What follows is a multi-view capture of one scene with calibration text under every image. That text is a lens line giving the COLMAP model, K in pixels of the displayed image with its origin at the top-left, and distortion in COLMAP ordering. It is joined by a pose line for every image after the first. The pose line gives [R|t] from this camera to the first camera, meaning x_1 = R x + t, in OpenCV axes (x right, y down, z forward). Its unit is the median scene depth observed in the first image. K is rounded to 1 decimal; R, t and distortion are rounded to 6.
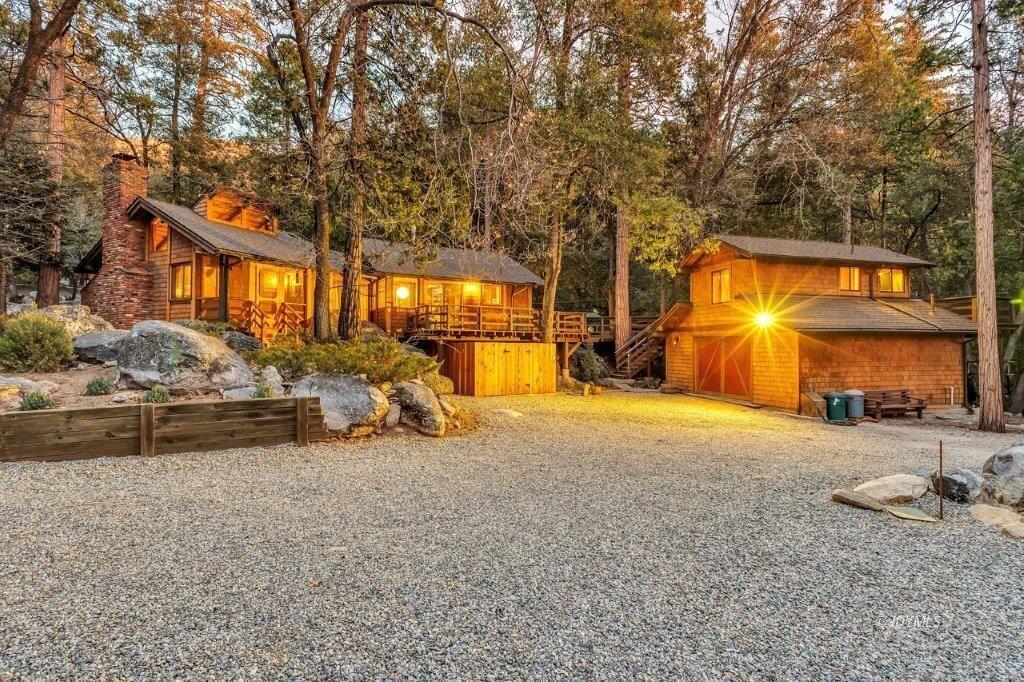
lens RADIAL K [[513.9, 0, 512.0], [0, 513.9, 341.0], [0, 0, 1]] dist [0.004512, -0.000003]
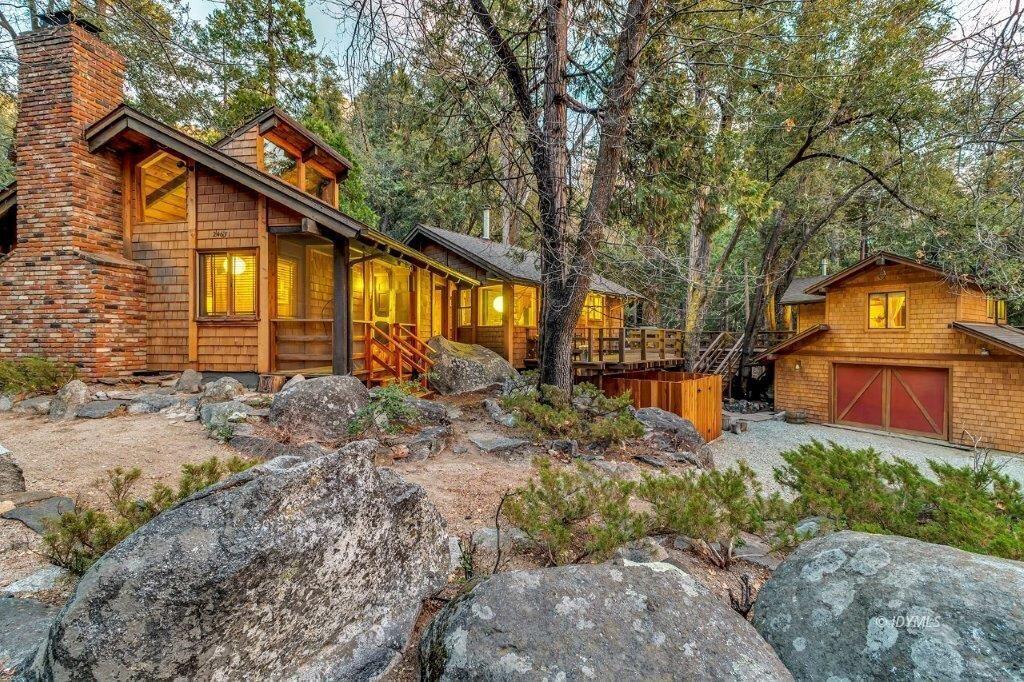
lens RADIAL K [[443.9, 0, 512.0], [0, 443.9, 341.0], [0, 0, 1]] dist [0.005812, 0.000252]
pose [[0.954223, -0.000697, 0.299095, -0.496312], [-0.006634, 0.999702, 0.023495, -0.070457], [-0.299023, -0.024403, 0.953934, 0.479575]]
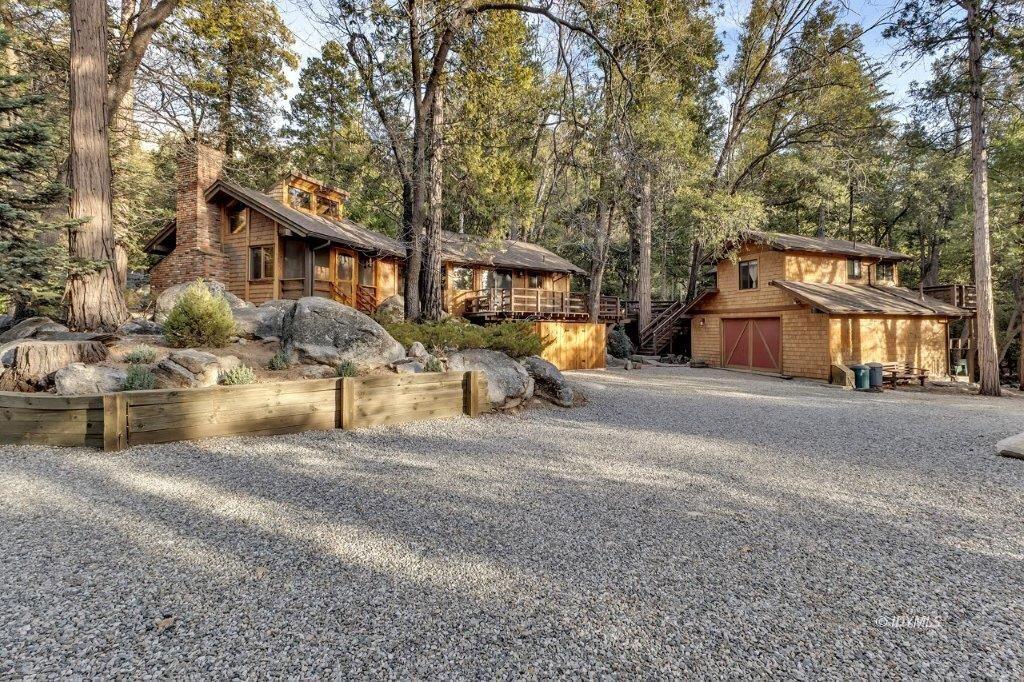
lens RADIAL K [[456.2, 0, 535.5], [0, 456.2, 316.7], [0, 0, 1]] dist [0.003495, 0.000346]
pose [[0.994841, 0.002322, 0.101416, -0.186339], [-0.000635, 0.999861, -0.016668, 0.007455], [-0.101441, 0.016517, 0.994704, 0.032632]]
